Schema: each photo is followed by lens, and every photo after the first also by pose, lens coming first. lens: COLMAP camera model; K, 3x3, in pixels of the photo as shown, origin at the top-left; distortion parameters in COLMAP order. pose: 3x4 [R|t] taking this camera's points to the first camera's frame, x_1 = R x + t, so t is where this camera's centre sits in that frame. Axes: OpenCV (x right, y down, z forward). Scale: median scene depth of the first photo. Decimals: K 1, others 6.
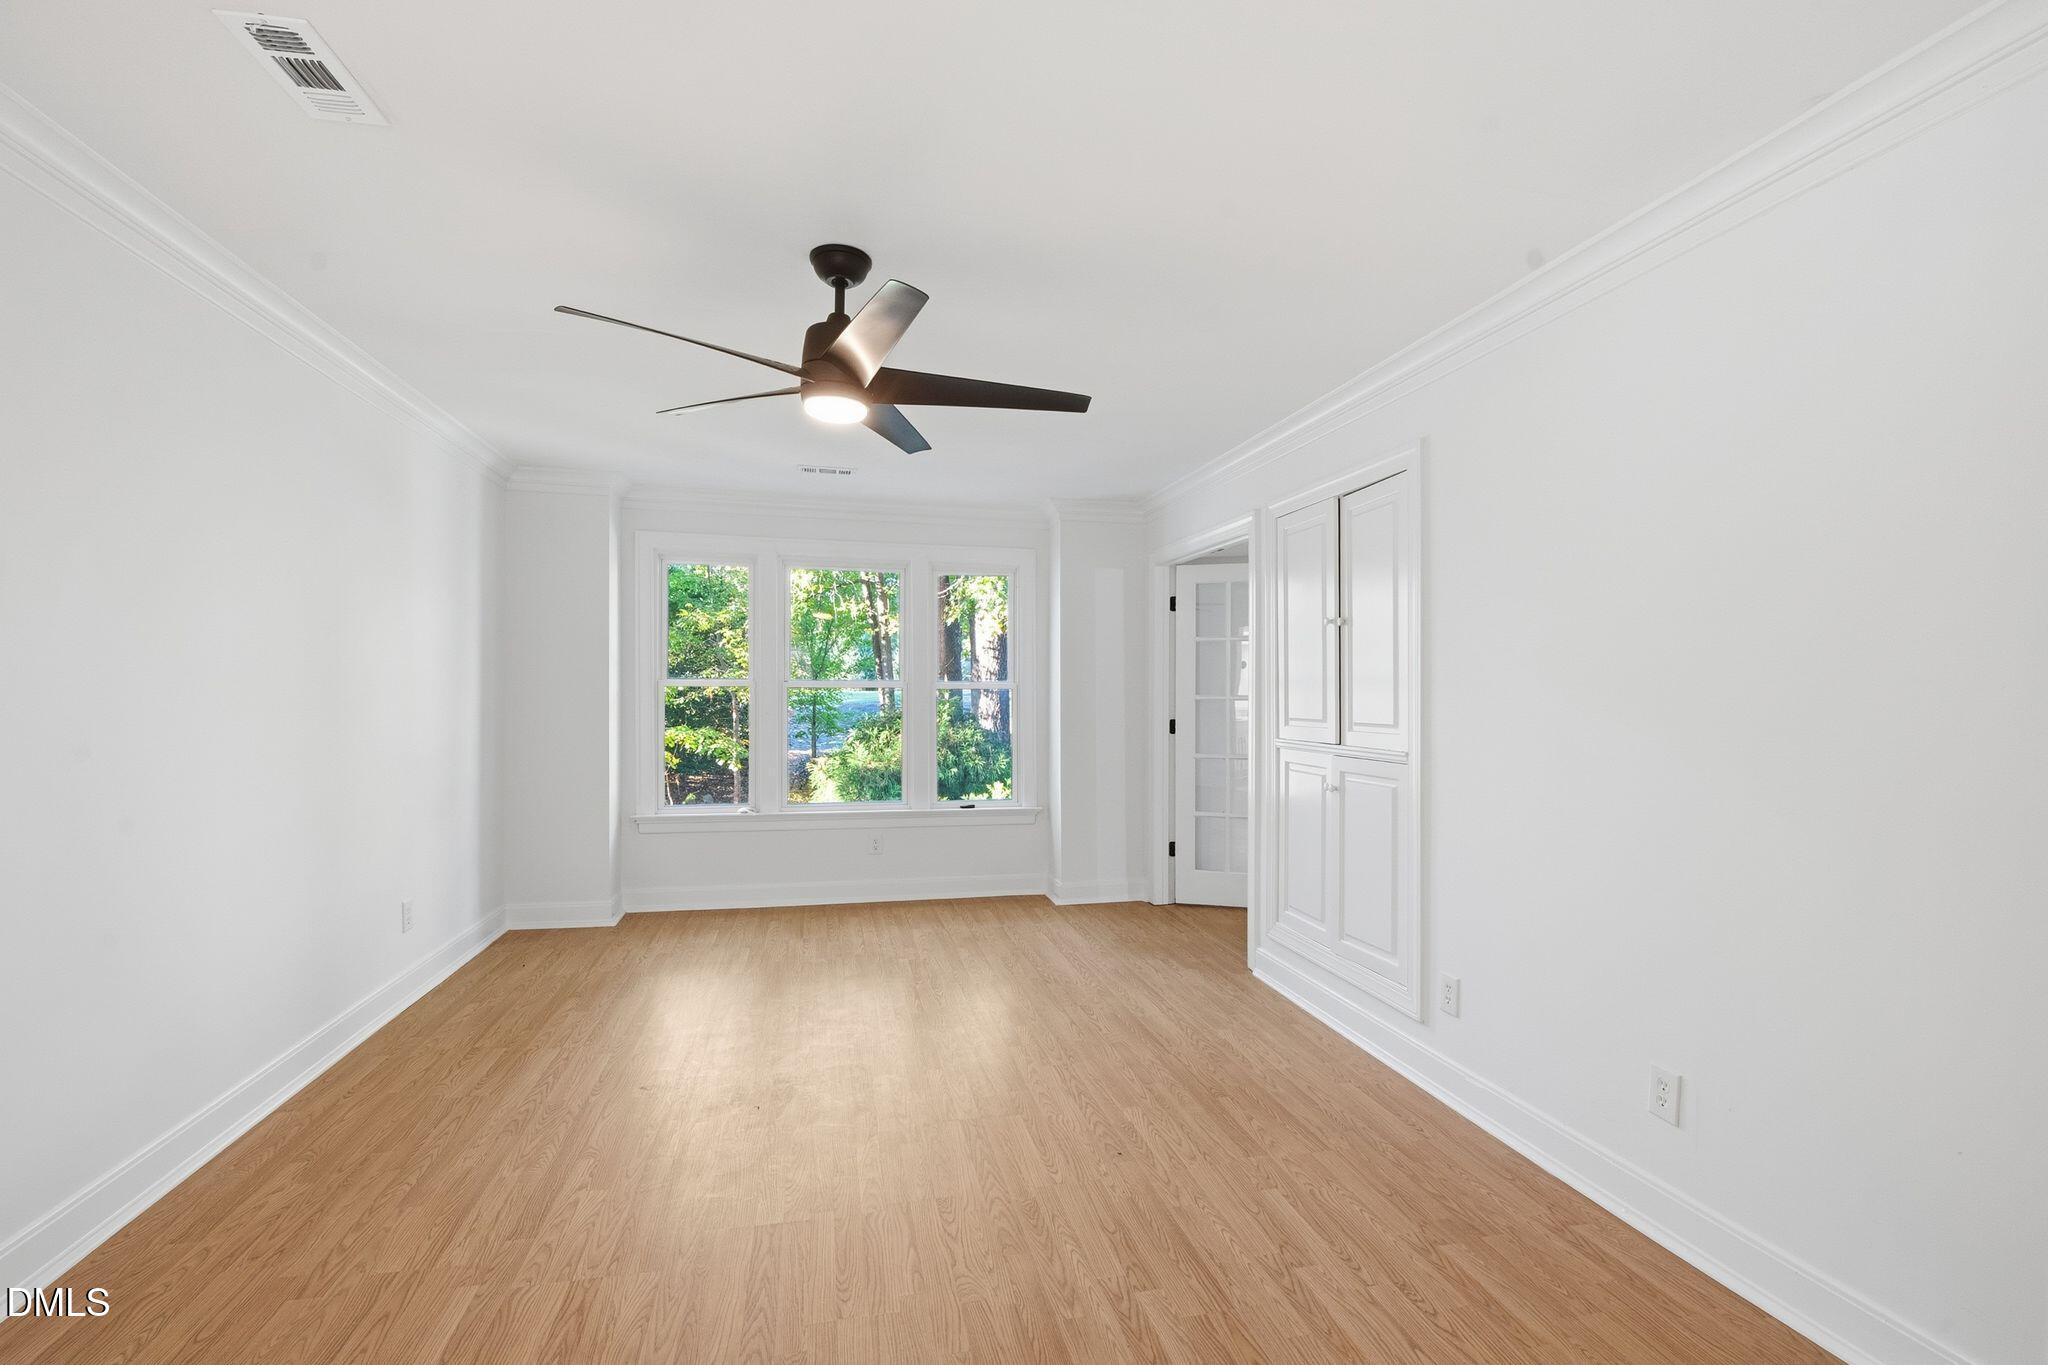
lens RADIAL K [[841.5, 0, 1014.9], [0, 841.5, 691.3], [0, 0, 1]] dist [-0.002560, -0.000092]
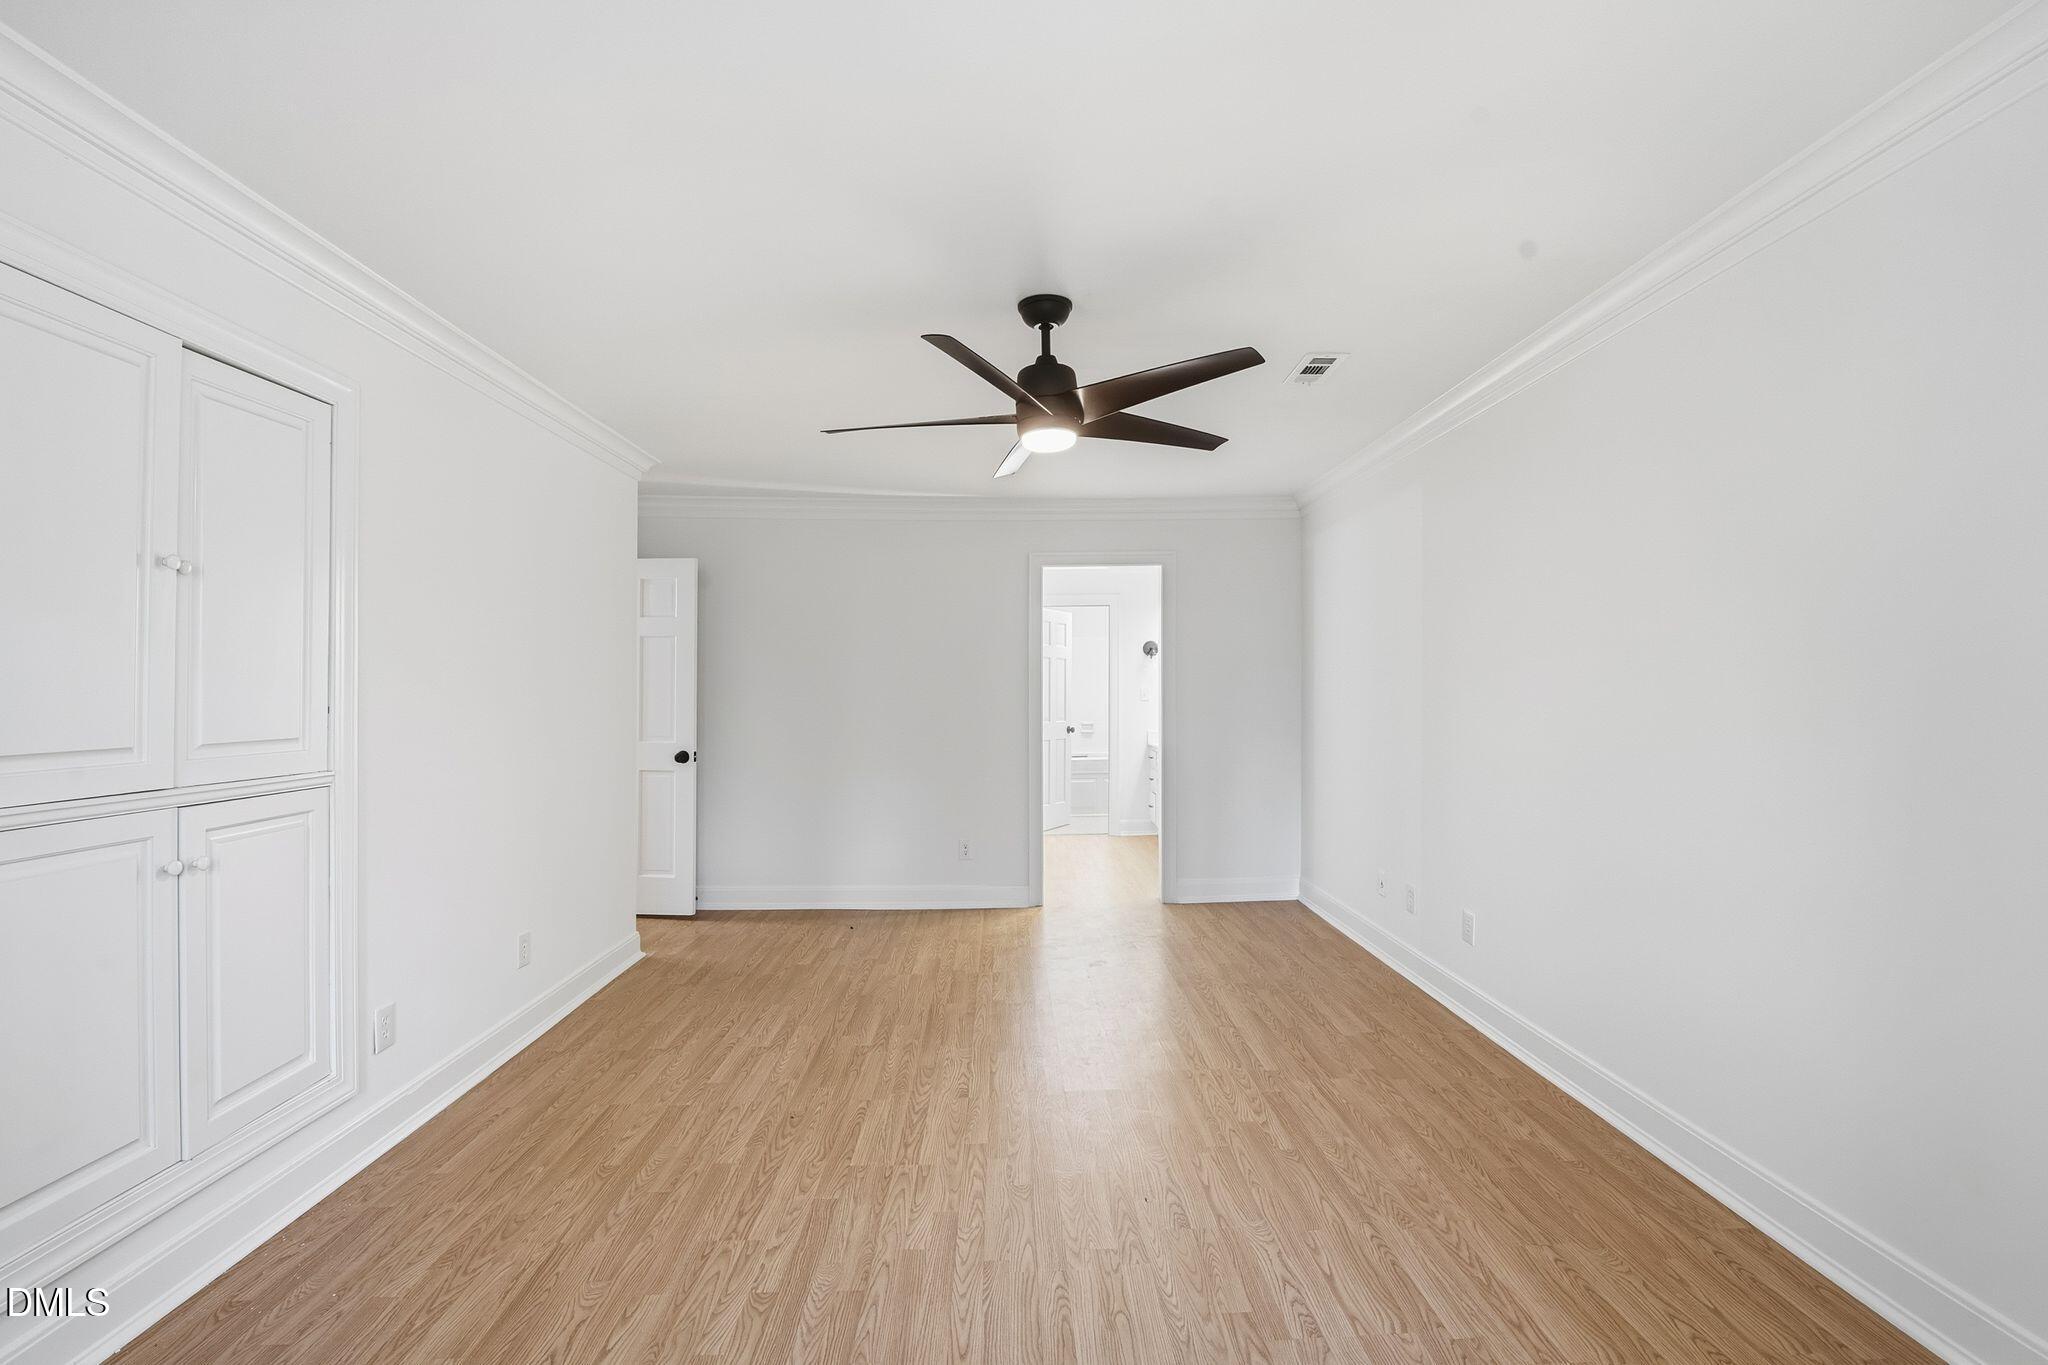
lens RADIAL K [[841.5, 0, 1023.4], [0, 841.5, 685.3], [0, 0, 1]] dist [-0.002560, -0.000092]
pose [[-0.979963, 0.000758, 0.199181, -0.452583], [-0.001033, 0.999960, -0.008885, -0.000061], [-0.199179, -0.008913, -0.979923, 2.362609]]
